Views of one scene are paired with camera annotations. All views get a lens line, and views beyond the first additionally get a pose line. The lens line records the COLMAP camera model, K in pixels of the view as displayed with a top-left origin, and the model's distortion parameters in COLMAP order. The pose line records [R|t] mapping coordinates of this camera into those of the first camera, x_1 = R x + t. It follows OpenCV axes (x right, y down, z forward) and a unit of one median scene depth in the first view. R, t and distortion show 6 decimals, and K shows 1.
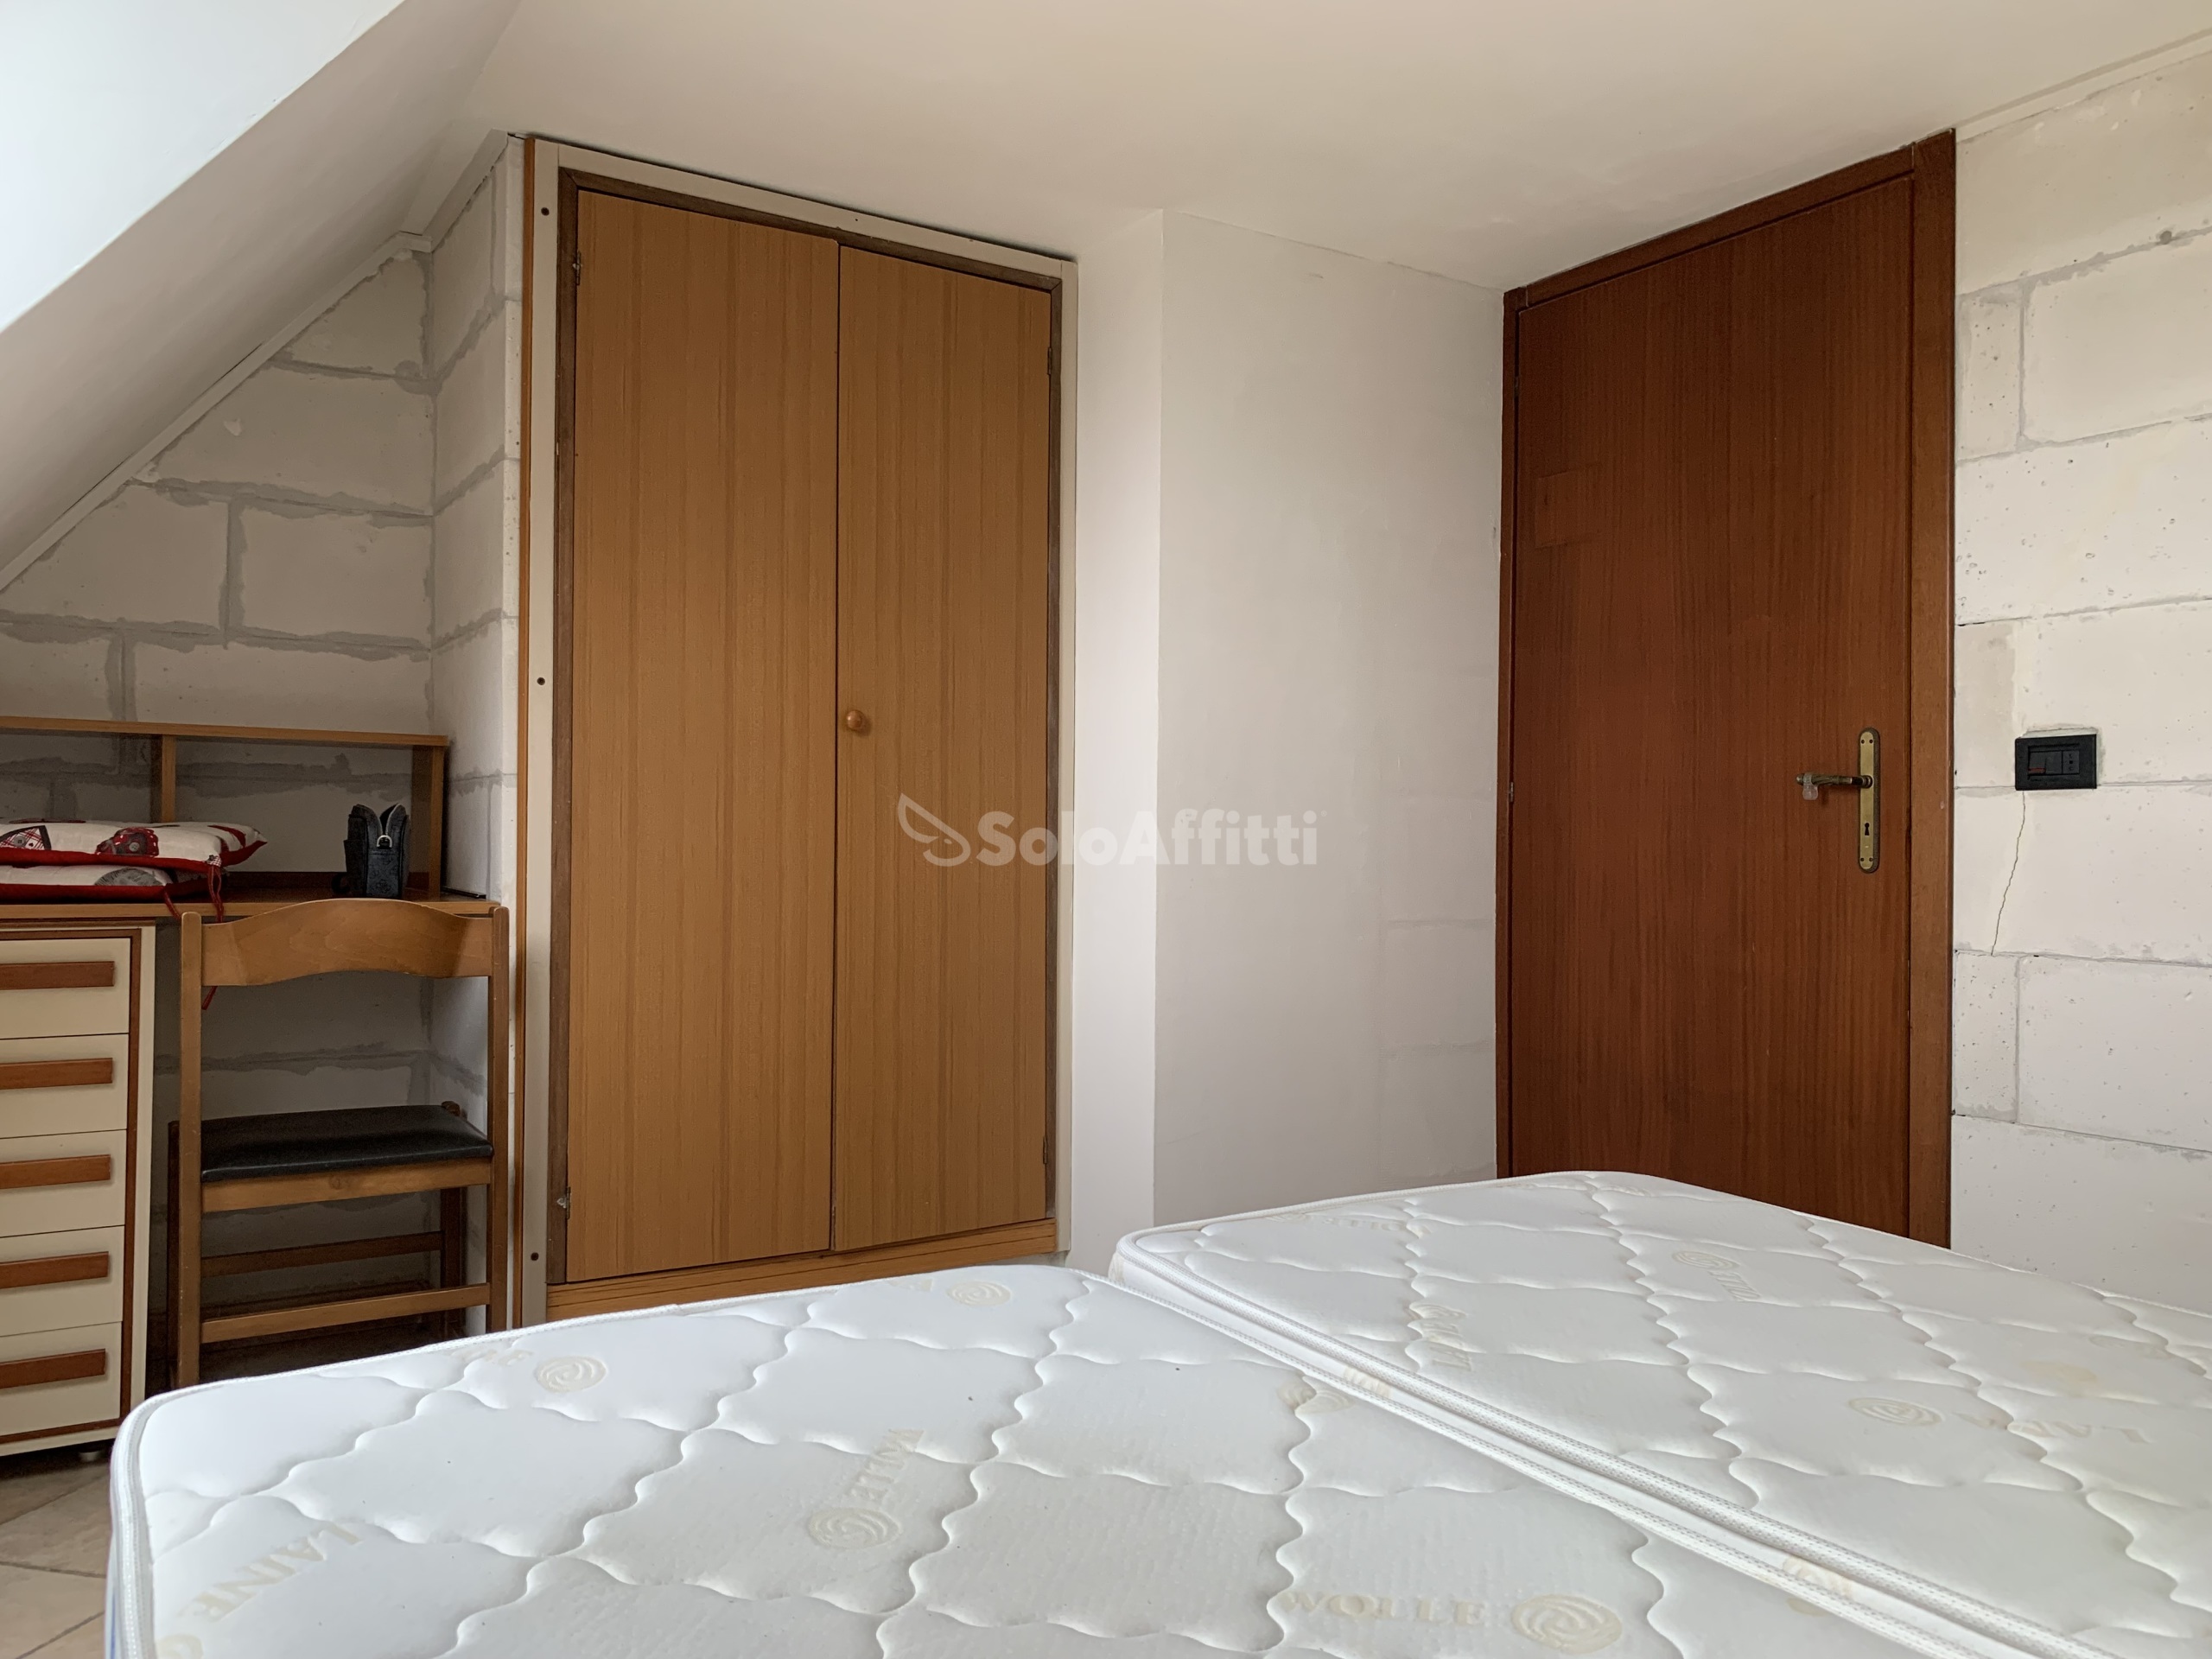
lens RADIAL K [[1706.1, 0, 1116.7], [0, 1706.1, 838.0], [0, 0, 1]] dist [0.004157, 0.003997]
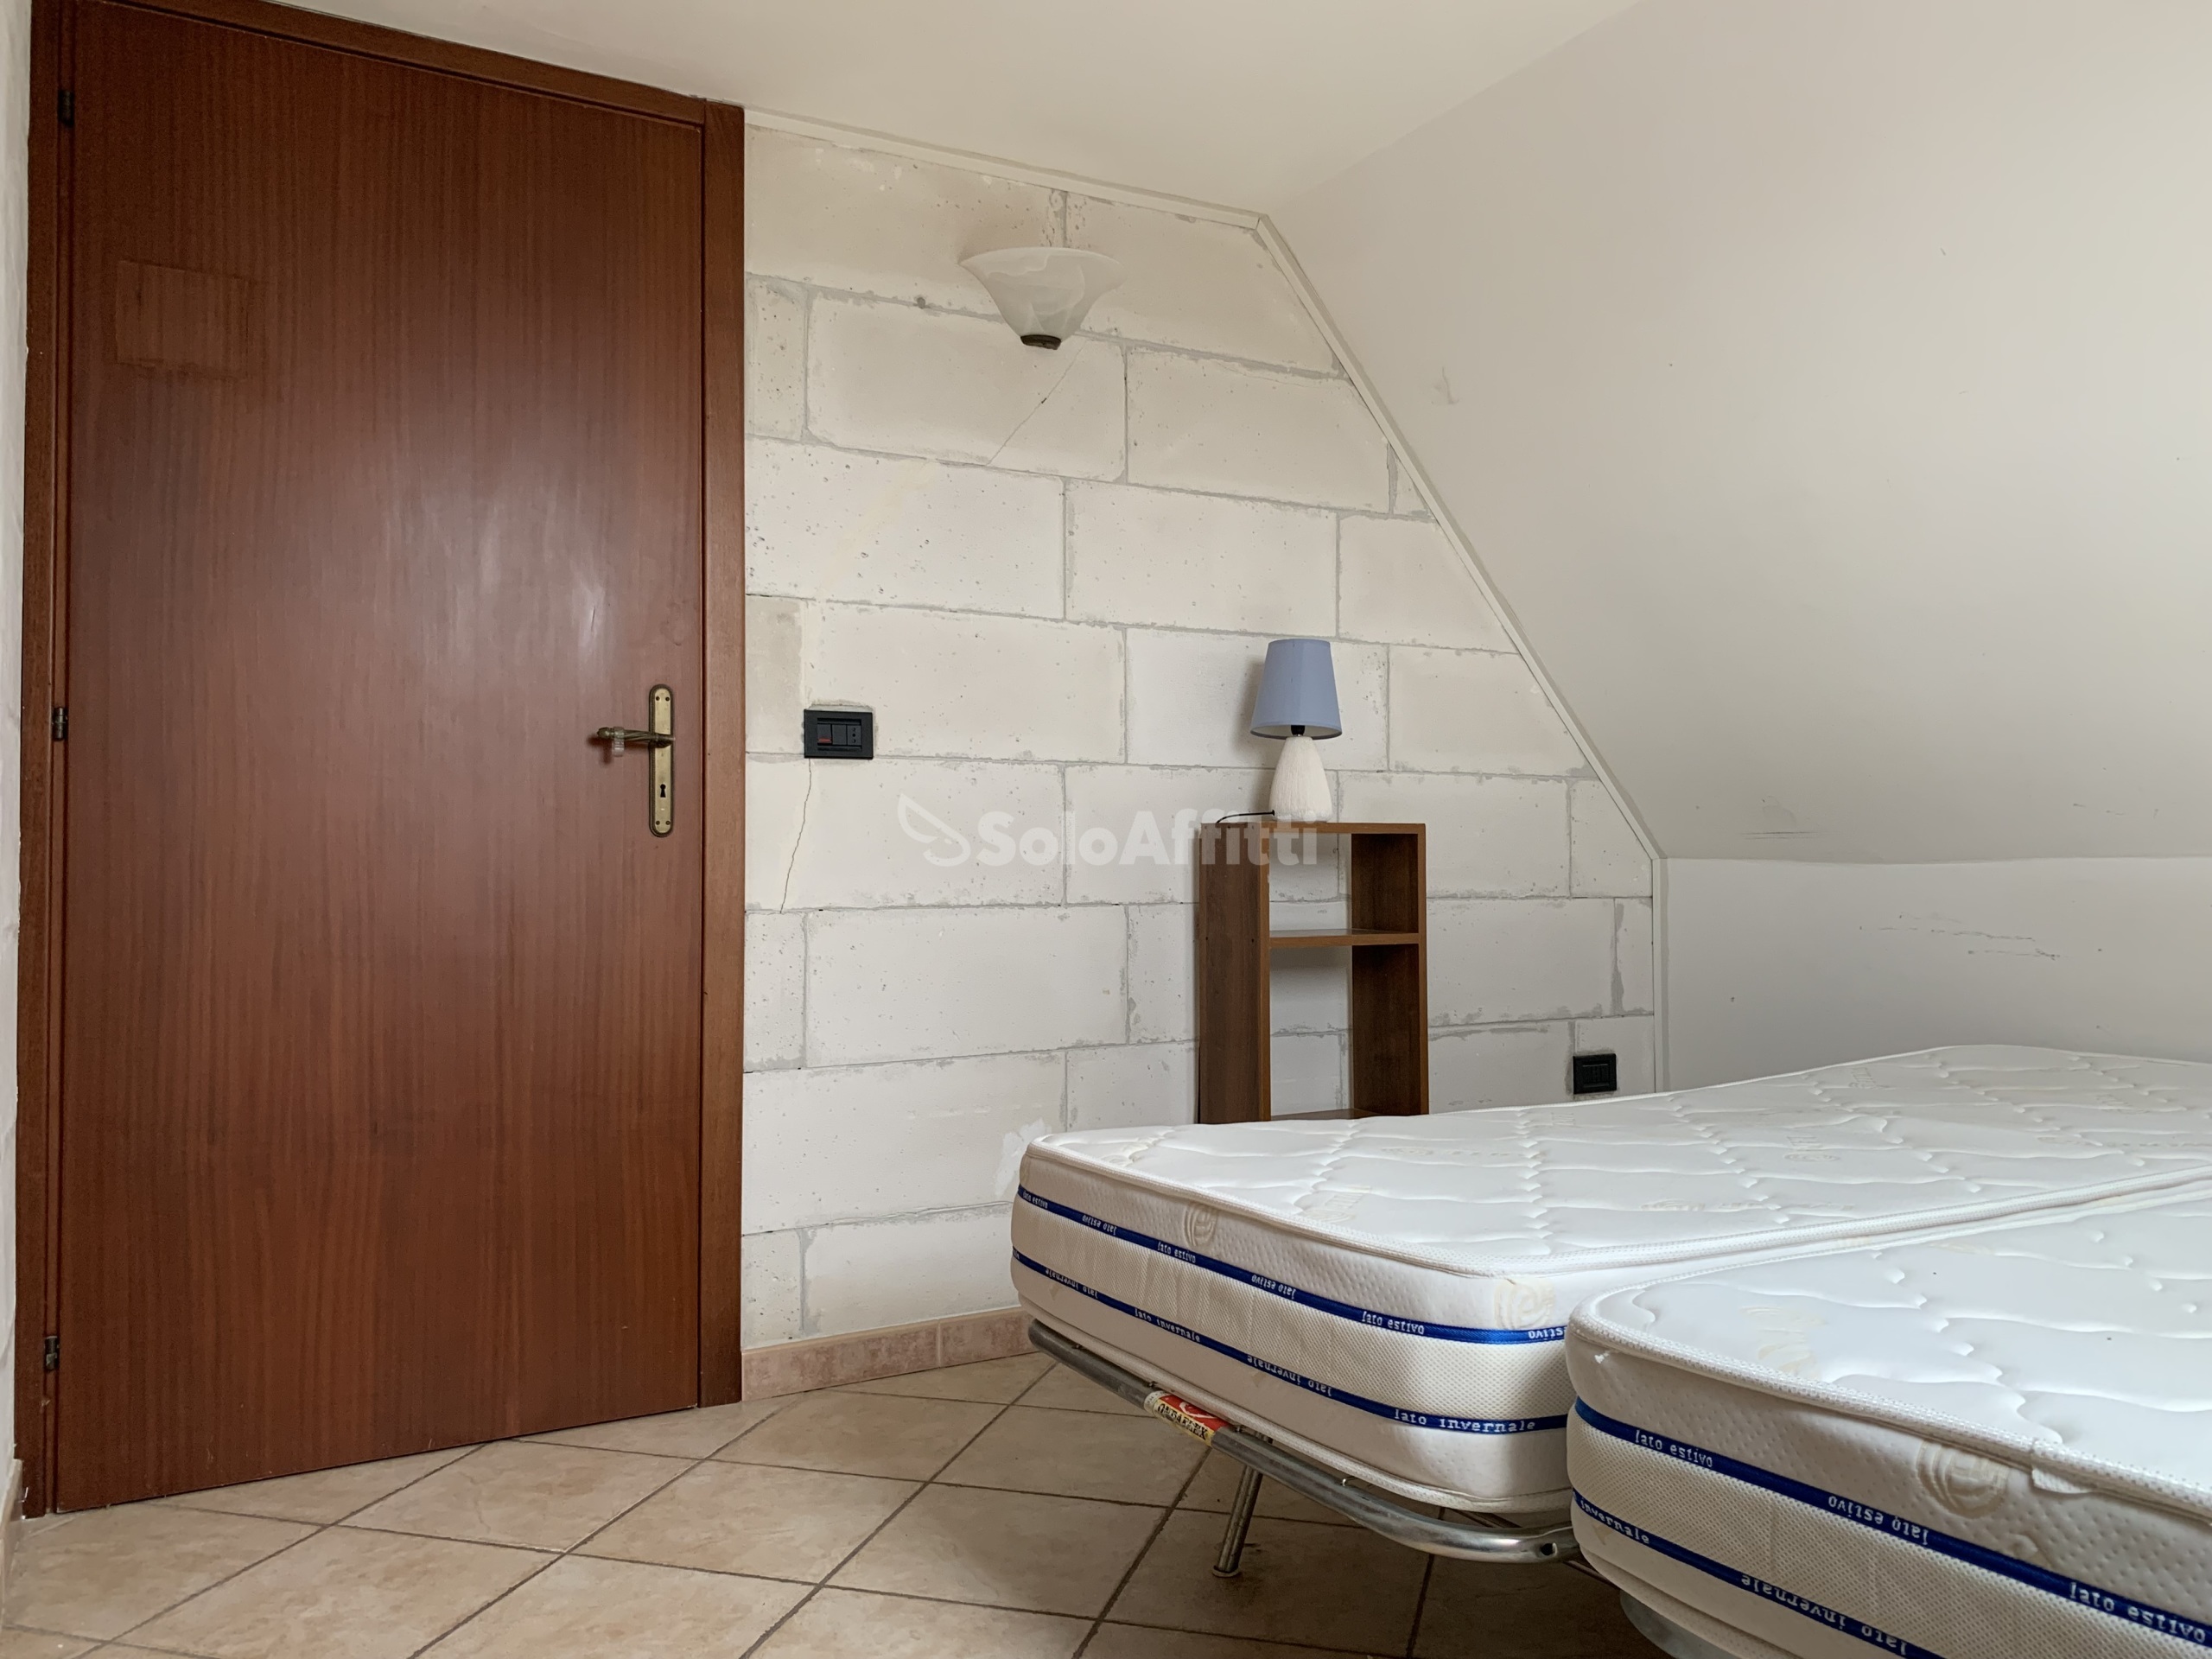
lens RADIAL K [[1705.1, 0, 1106.0], [0, 1705.1, 829.5], [0, 0, 1]] dist [0.178626, -0.476086]
pose [[0.042461, 0.014881, 0.998987, -0.537427], [0.007123, 0.999859, -0.015197, 0.034568], [-0.999073, 0.007761, 0.042349, 0.753441]]
